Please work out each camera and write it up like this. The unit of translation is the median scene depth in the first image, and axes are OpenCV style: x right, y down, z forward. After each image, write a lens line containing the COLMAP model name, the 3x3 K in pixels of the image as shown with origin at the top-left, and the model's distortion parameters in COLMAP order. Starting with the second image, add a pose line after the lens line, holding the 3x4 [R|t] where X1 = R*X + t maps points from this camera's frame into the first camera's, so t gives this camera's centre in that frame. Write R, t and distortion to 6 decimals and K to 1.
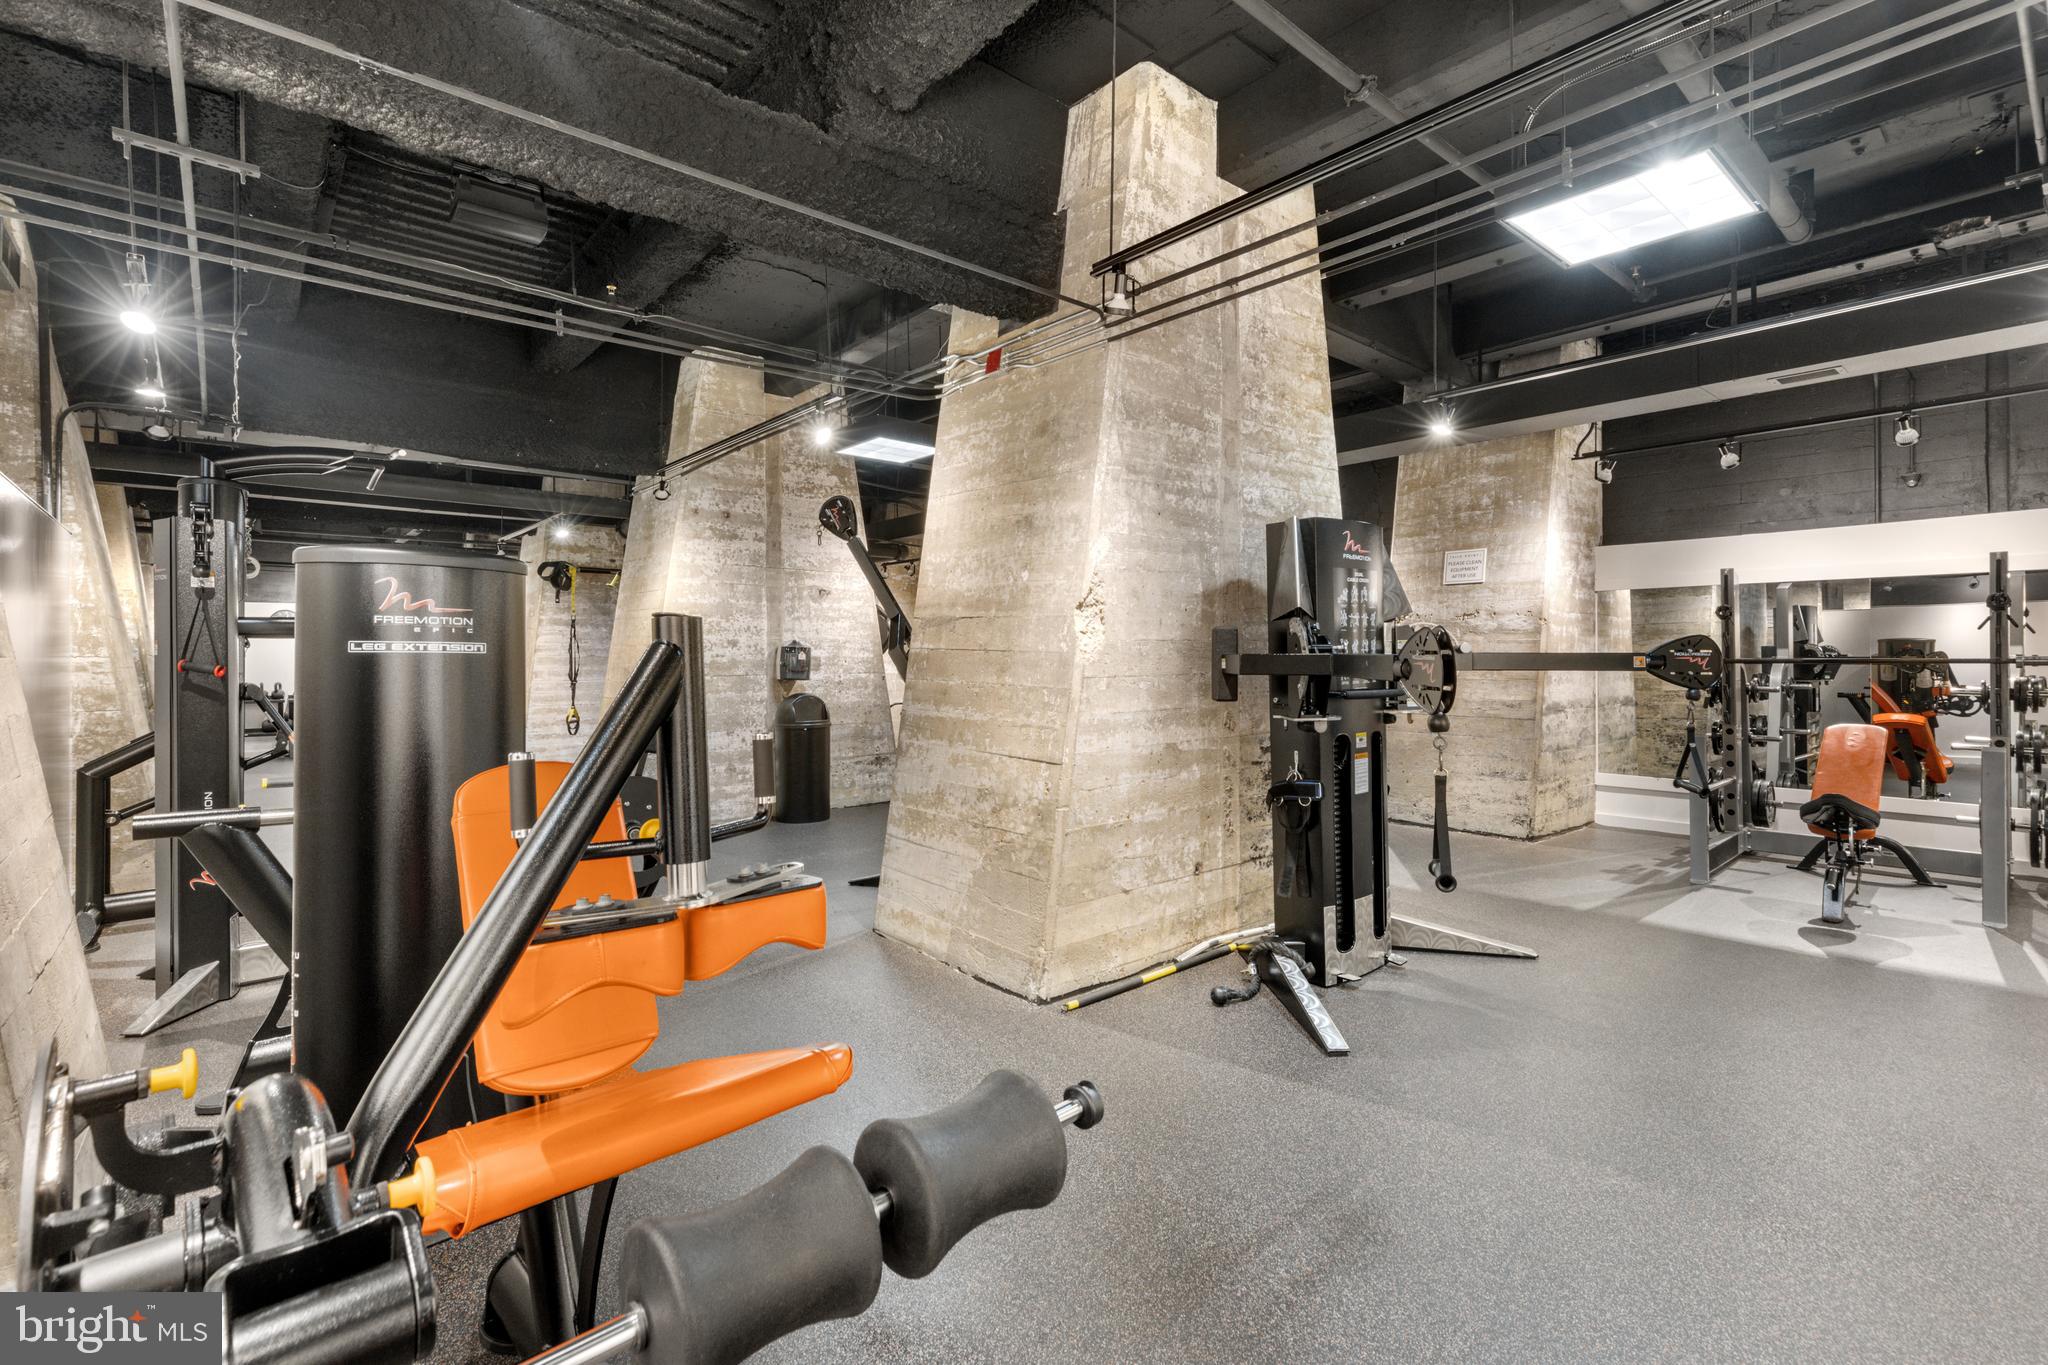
lens RADIAL K [[931.9, 0, 1051.5], [0, 931.9, 656.3], [0, 0, 1]] dist [0.003387, -0.000066]
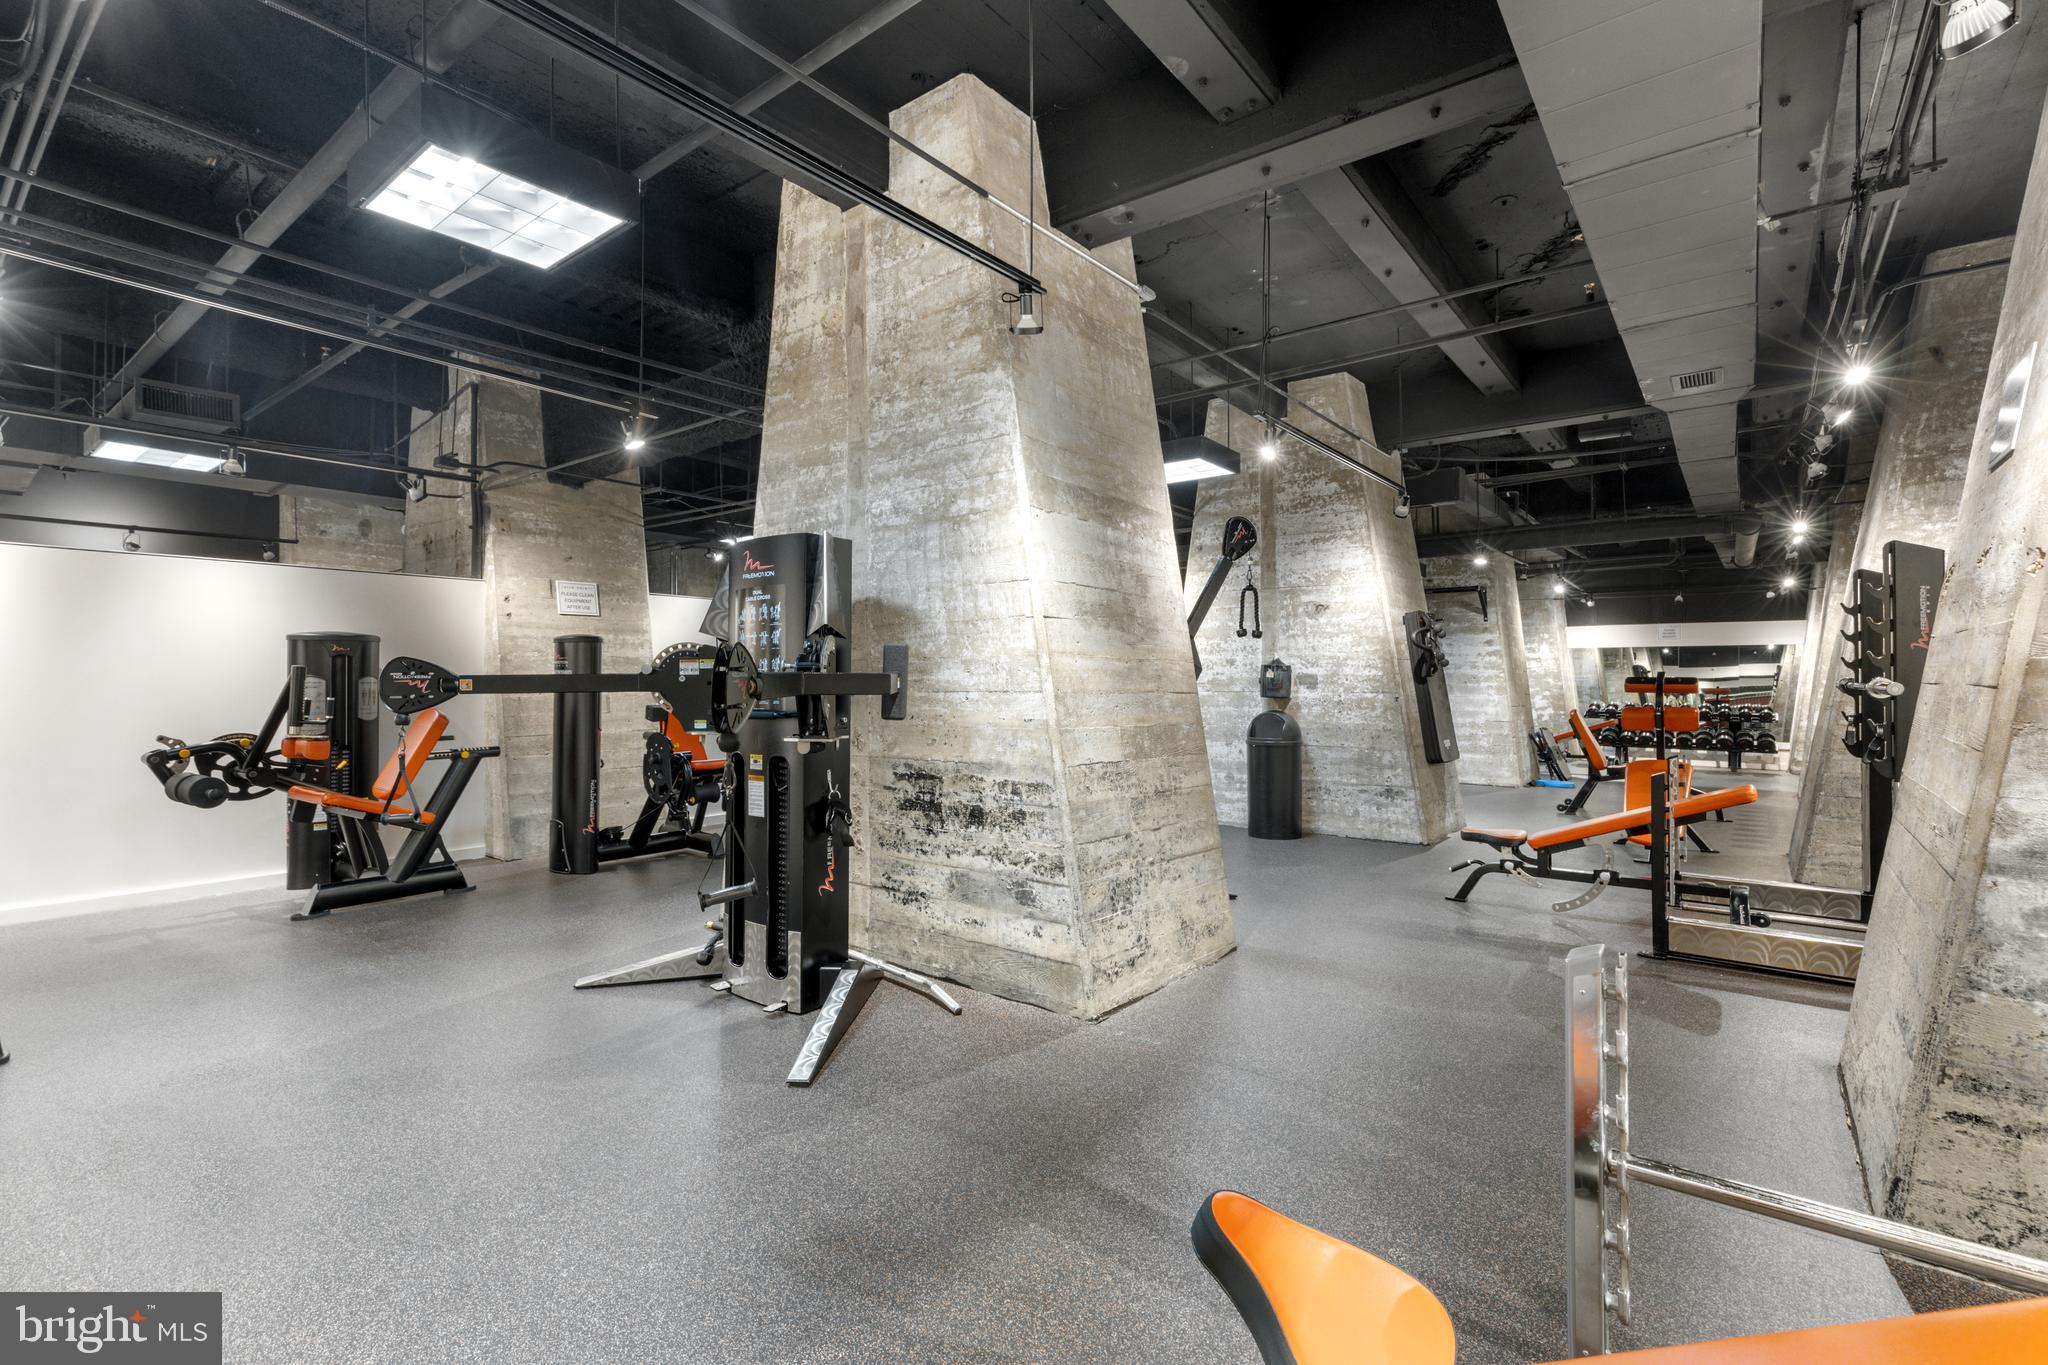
lens RADIAL K [[931.9, 0, 1026.6], [0, 931.9, 679.4], [0, 0, 1]] dist [0.003387, -0.000066]
pose [[0.172342, 0.006437, -0.985016, 0.695292], [0.001151, 0.999977, 0.006736, -0.001528], [0.985037, -0.002295, 0.172330, 0.575225]]
